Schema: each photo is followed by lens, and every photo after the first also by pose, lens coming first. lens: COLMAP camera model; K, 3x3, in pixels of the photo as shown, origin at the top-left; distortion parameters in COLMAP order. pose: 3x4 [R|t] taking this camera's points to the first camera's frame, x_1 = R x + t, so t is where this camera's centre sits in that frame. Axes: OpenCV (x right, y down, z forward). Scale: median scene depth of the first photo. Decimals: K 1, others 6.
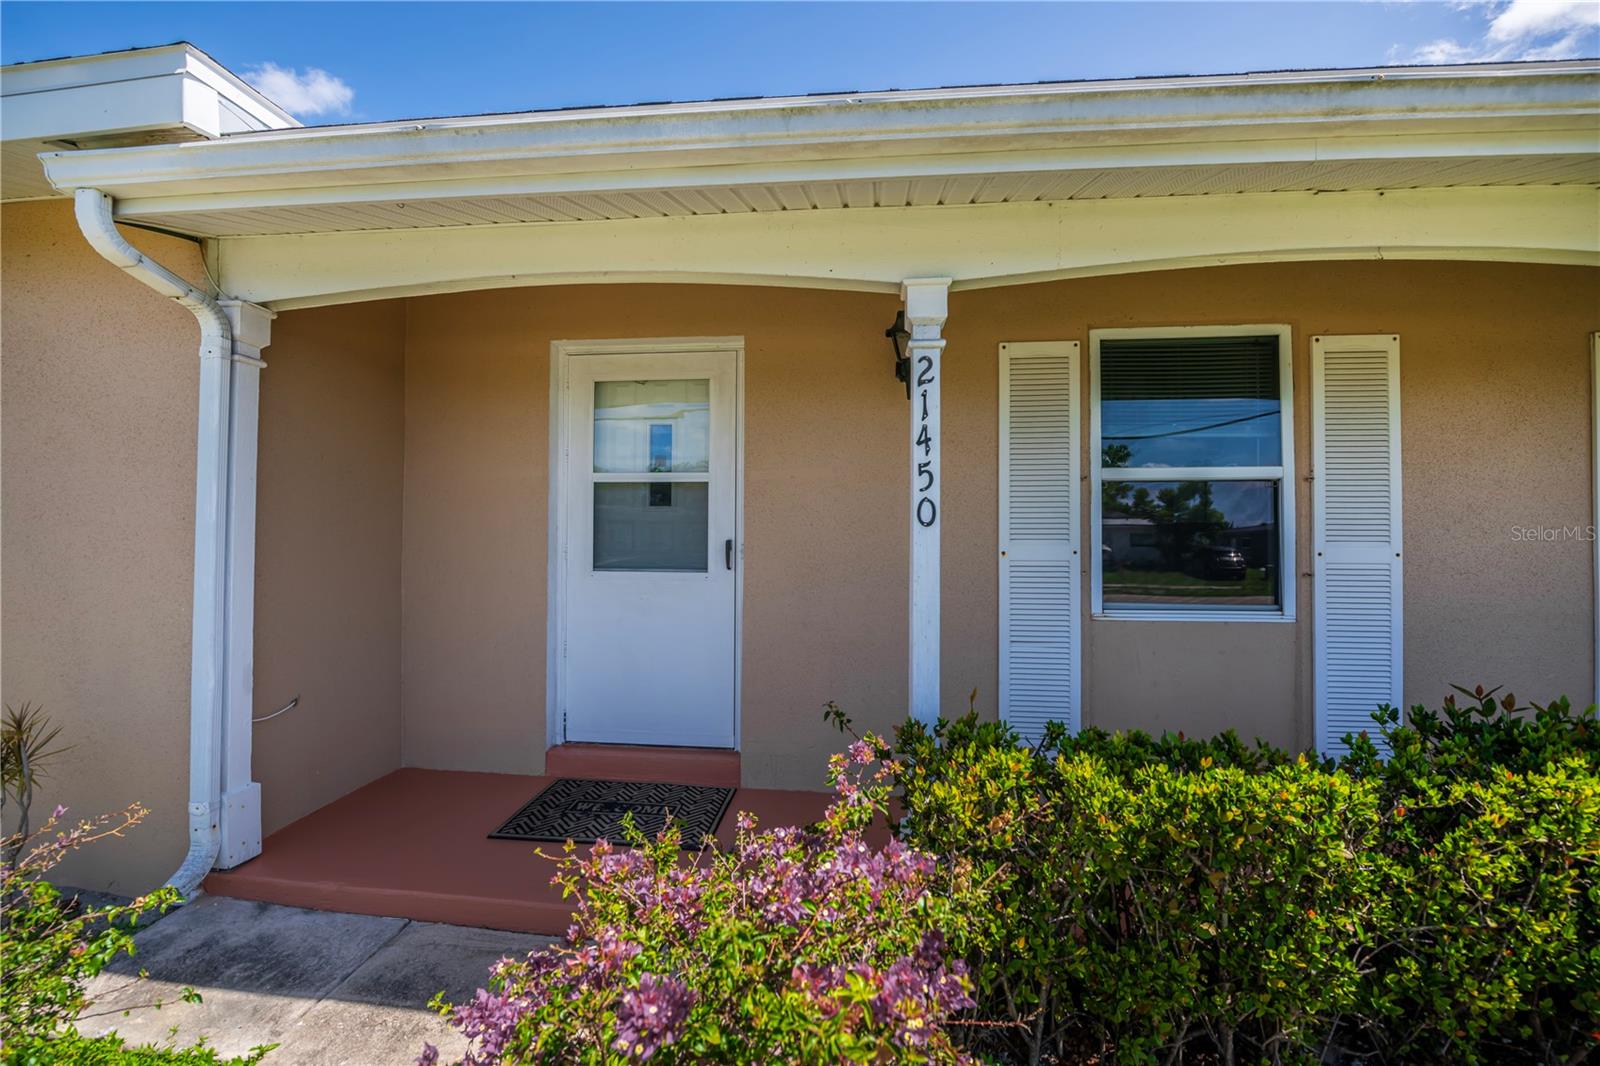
lens RADIAL K [[661.4, 0, 802.0], [0, 661.4, 531.9], [0, 0, 1]] dist [-0.016110, -0.000687]
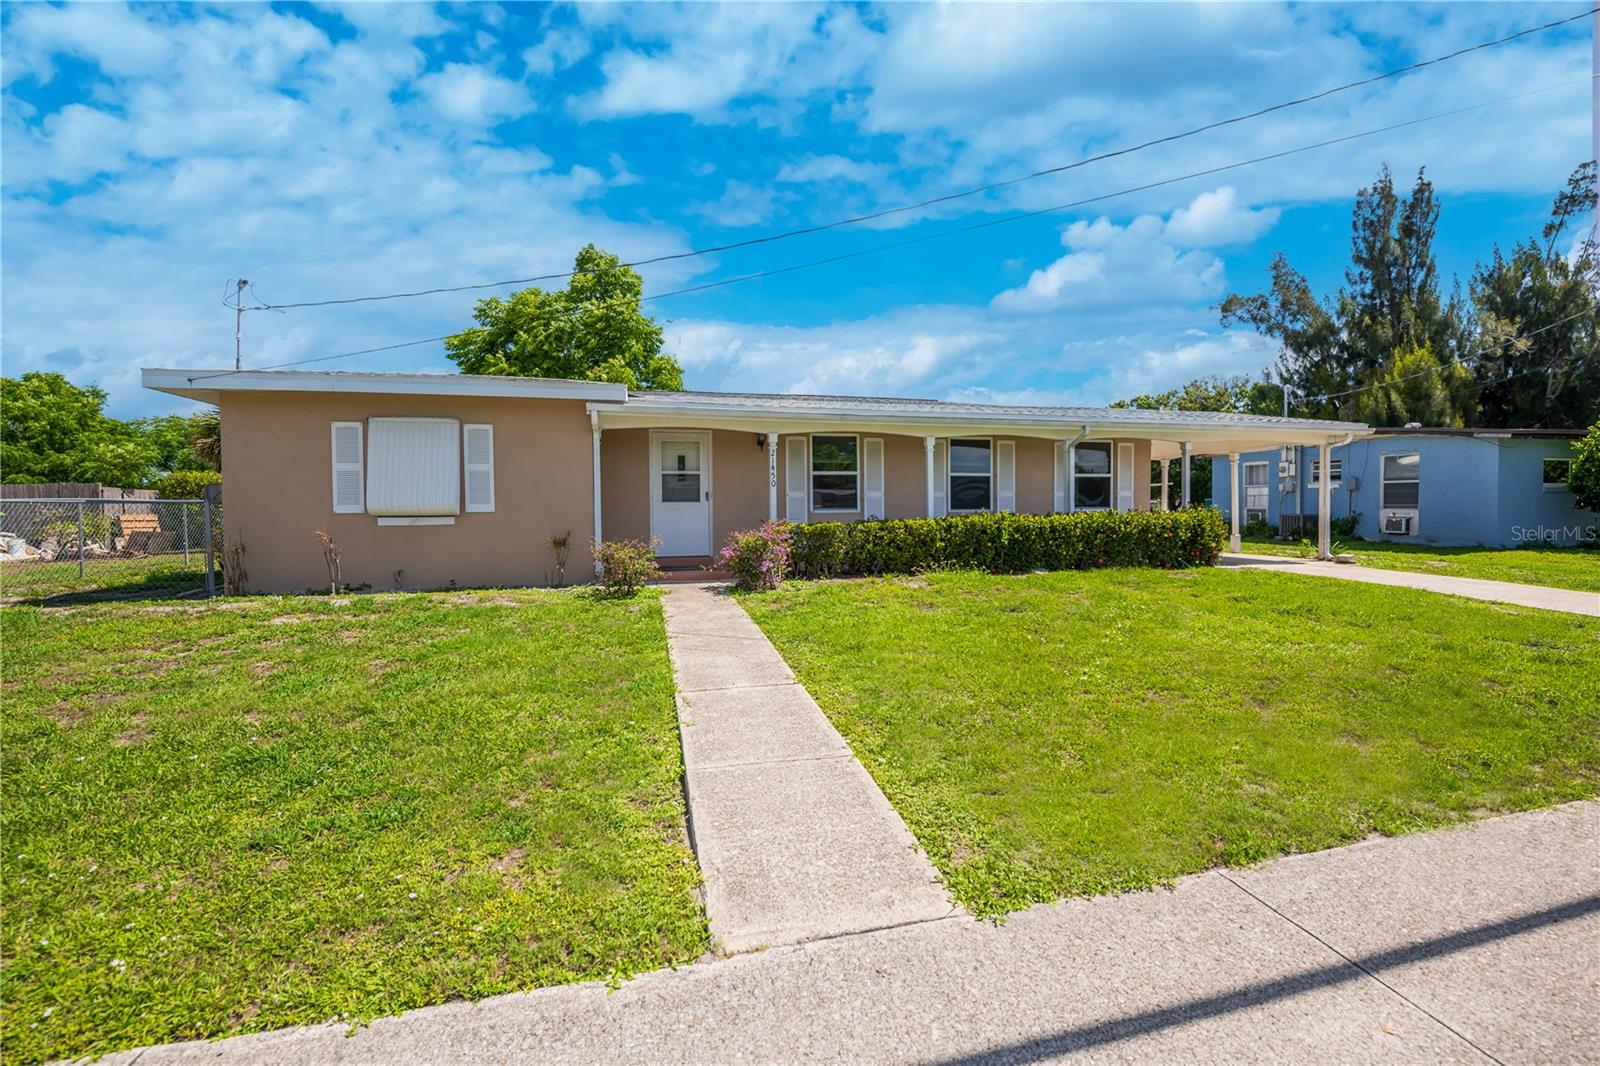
lens RADIAL K [[661.4, 0, 802.0], [0, 661.4, 531.9], [0, 0, 1]] dist [-0.016110, -0.000687]
pose [[0.938800, -0.024867, 0.343563, -0.901597], [0.010727, 0.999018, 0.042995, 0.082820], [-0.344295, -0.036678, 0.938145, -2.526677]]
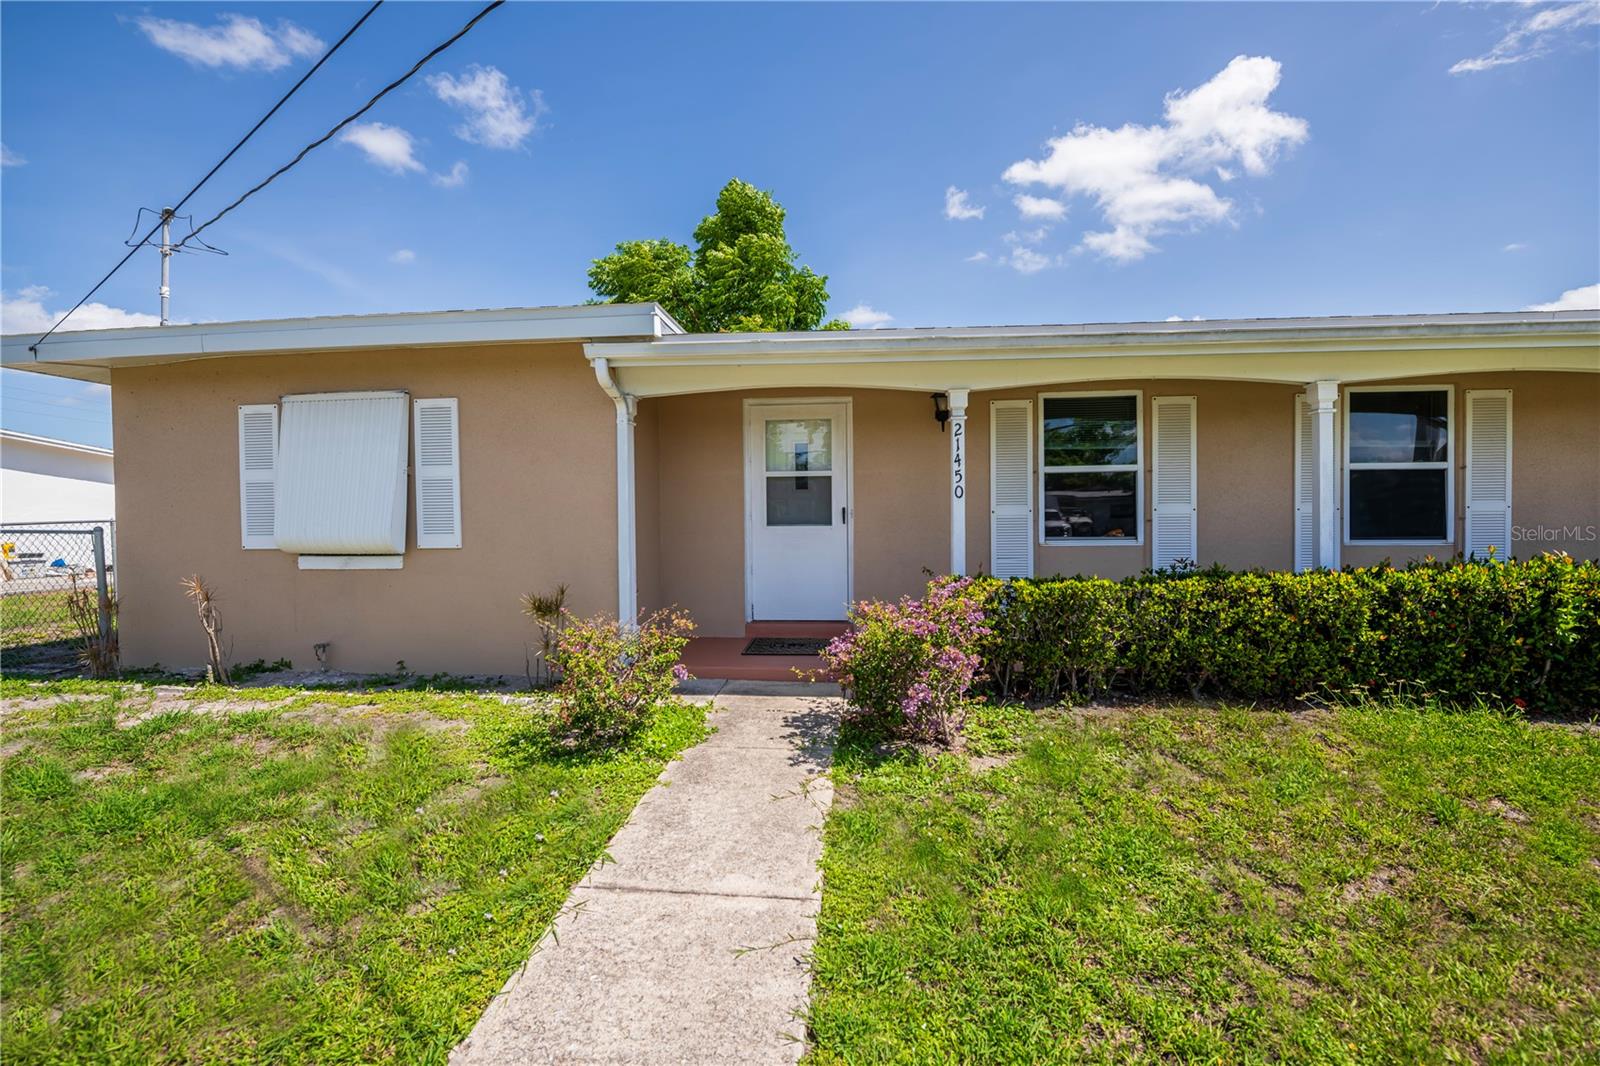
lens RADIAL K [[661.4, 0, 802.0], [0, 661.4, 531.9], [0, 0, 1]] dist [-0.016110, -0.000687]
pose [[0.999811, -0.016055, 0.010981, -0.280566], [0.015658, 0.999254, 0.035300, 0.014037], [-0.011540, -0.035121, 0.999316, -0.941618]]
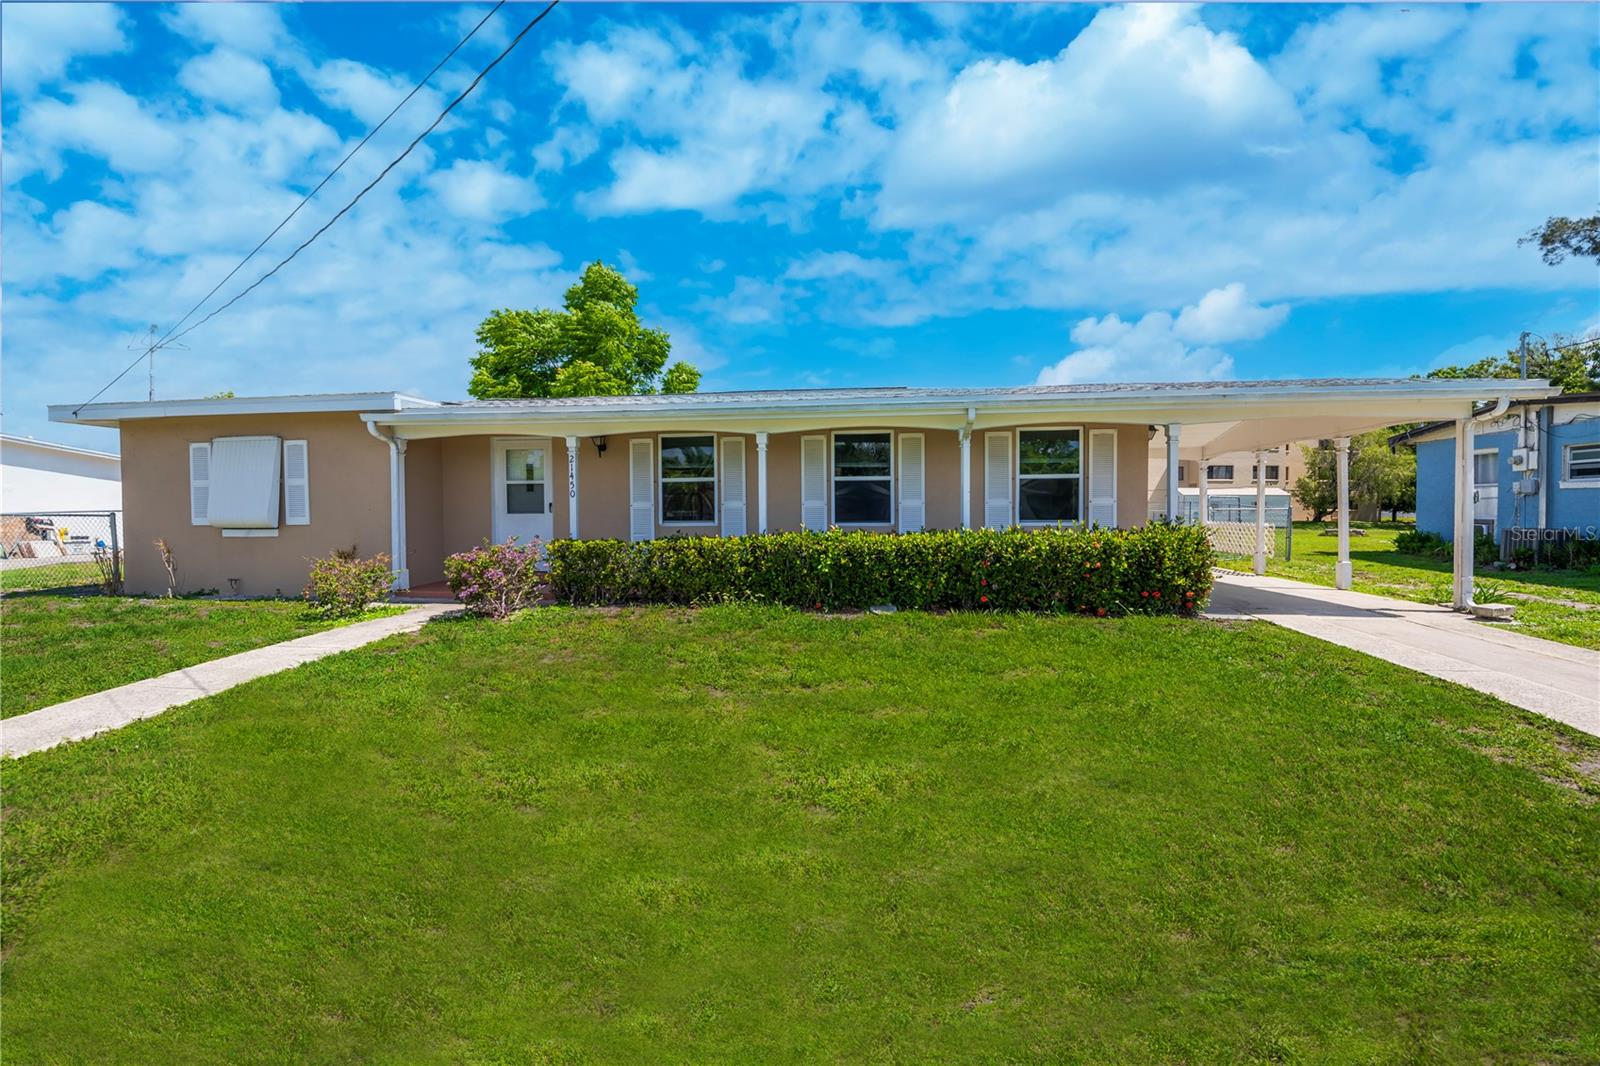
lens RADIAL K [[638.5, 0, 800.0], [0, 638.5, 533.0], [0, 0, 1]] dist [-0.018571, -0.000471]
pose [[0.999887, -0.011465, -0.009676, 1.197278], [0.011844, 0.999127, 0.040060, 0.052822], [0.009208, -0.040170, 0.999150, -2.153340]]
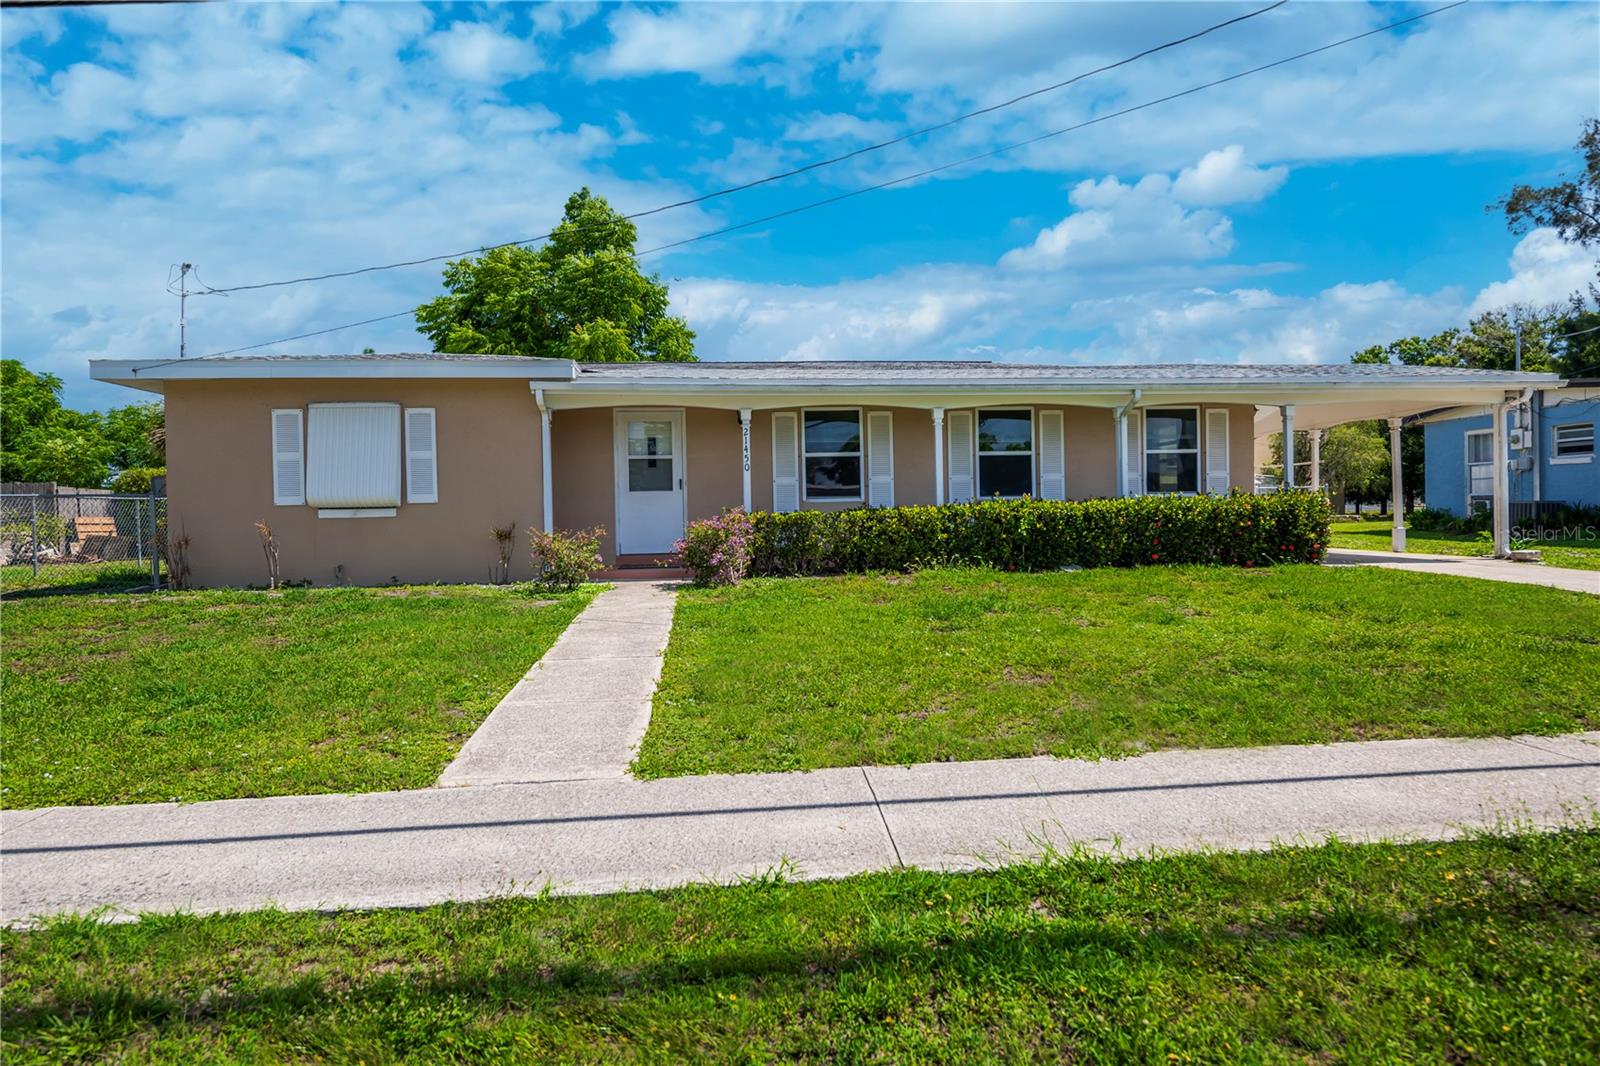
lens RADIAL K [[911.1, 0, 800.0], [0, 911.1, 533.0], [0, 0, 1]] dist [-0.004891, 0.001305]
pose [[0.977501, -0.028238, 0.209031, -0.488852], [0.022784, 0.999335, 0.028454, 0.160954], [-0.209696, -0.023051, 0.977495, -3.295770]]
